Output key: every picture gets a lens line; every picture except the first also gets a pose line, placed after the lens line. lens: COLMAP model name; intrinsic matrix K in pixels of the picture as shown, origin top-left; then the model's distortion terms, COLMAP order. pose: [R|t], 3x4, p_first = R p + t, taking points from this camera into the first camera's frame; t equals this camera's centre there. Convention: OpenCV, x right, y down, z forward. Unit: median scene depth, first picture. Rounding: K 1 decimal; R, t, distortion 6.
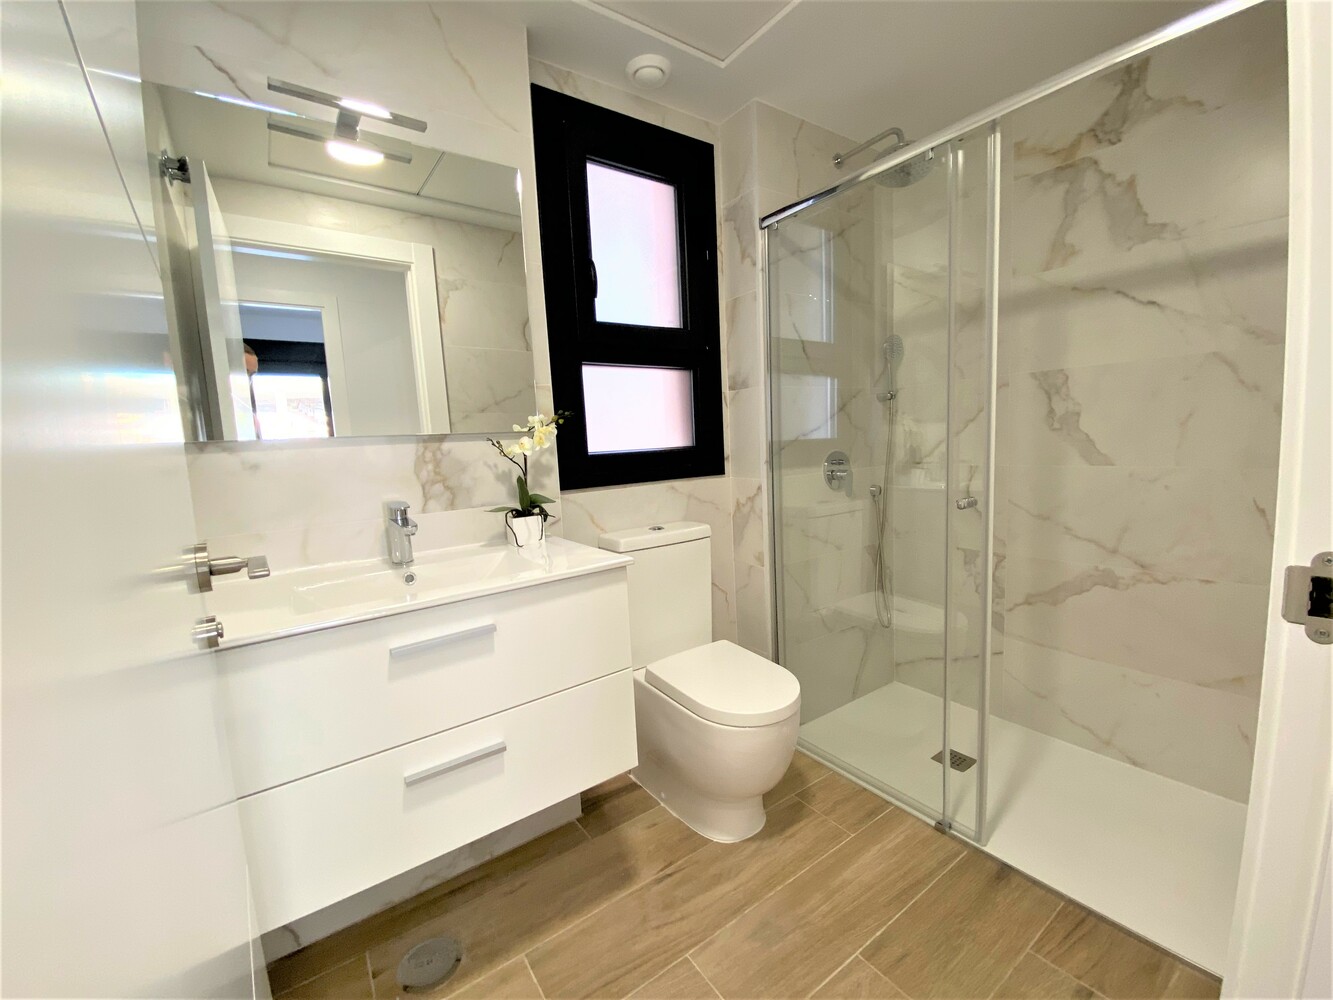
lens RADIAL K [[571.2, 0, 666.5], [0, 571.2, 500.0], [0, 0, 1]] dist [-0.000701, -0.003685]
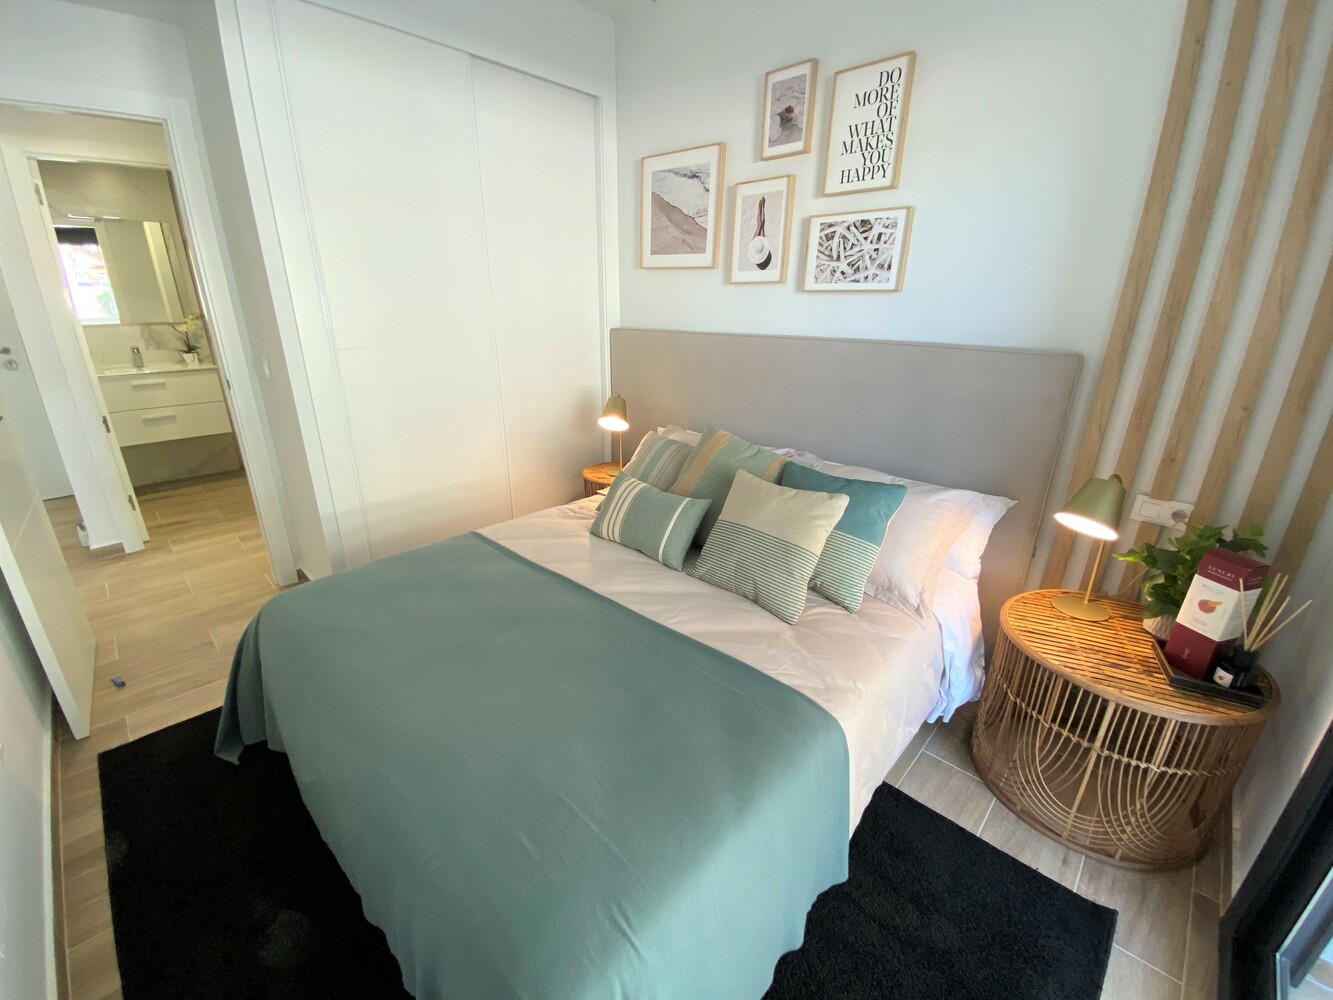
lens RADIAL K [[571.2, 0, 666.5], [0, 571.2, 500.0], [0, 0, 1]] dist [-0.000701, -0.003685]
pose [[0.980621, -0.003678, 0.195878, 1.568087], [-0.042157, 0.972441, 0.229308, -0.011261], [-0.191323, -0.233122, 0.953441, -2.399583]]
